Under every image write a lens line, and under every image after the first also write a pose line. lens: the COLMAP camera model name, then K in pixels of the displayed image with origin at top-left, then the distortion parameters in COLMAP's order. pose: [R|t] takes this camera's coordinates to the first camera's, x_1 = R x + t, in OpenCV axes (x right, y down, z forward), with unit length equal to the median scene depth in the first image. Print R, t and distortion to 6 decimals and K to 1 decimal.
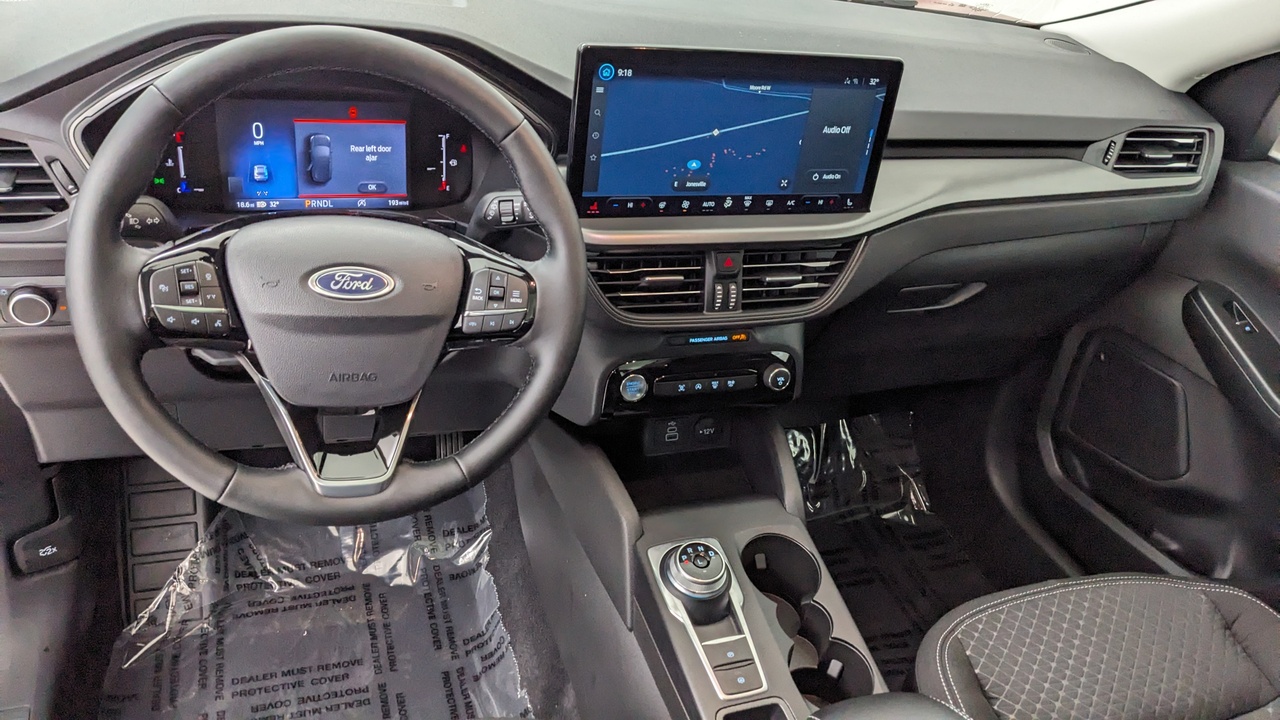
lens RADIAL K [[994.3, 0, 643.3], [0, 994.3, 367.0], [0, 0, 1]] dist [0.009530, 0.001694]
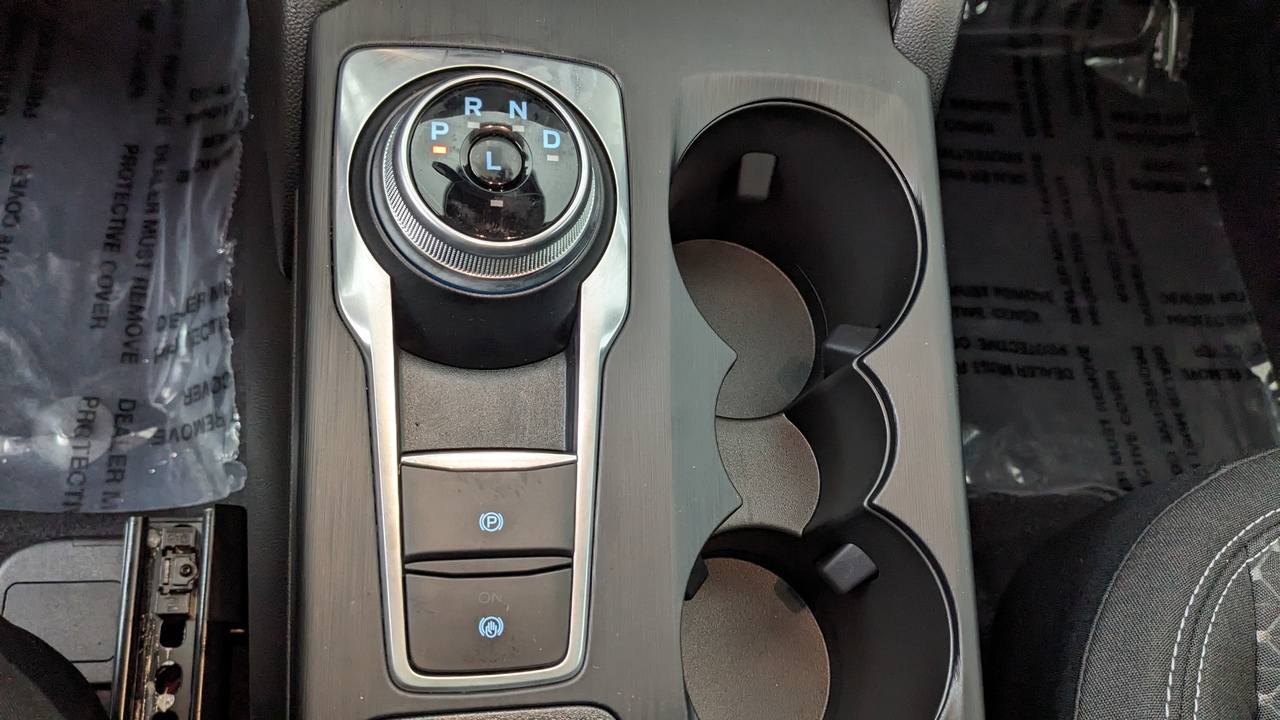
lens RADIAL K [[994.3, 0, 643.3], [0, 994.3, 367.0], [0, 0, 1]] dist [0.009530, 0.001694]
pose [[0.958416, 0.285174, -0.010739, 0.082086], [-0.234920, 0.809770, 0.537666, 0.065214], [0.162024, -0.512785, 0.843089, 0.547537]]
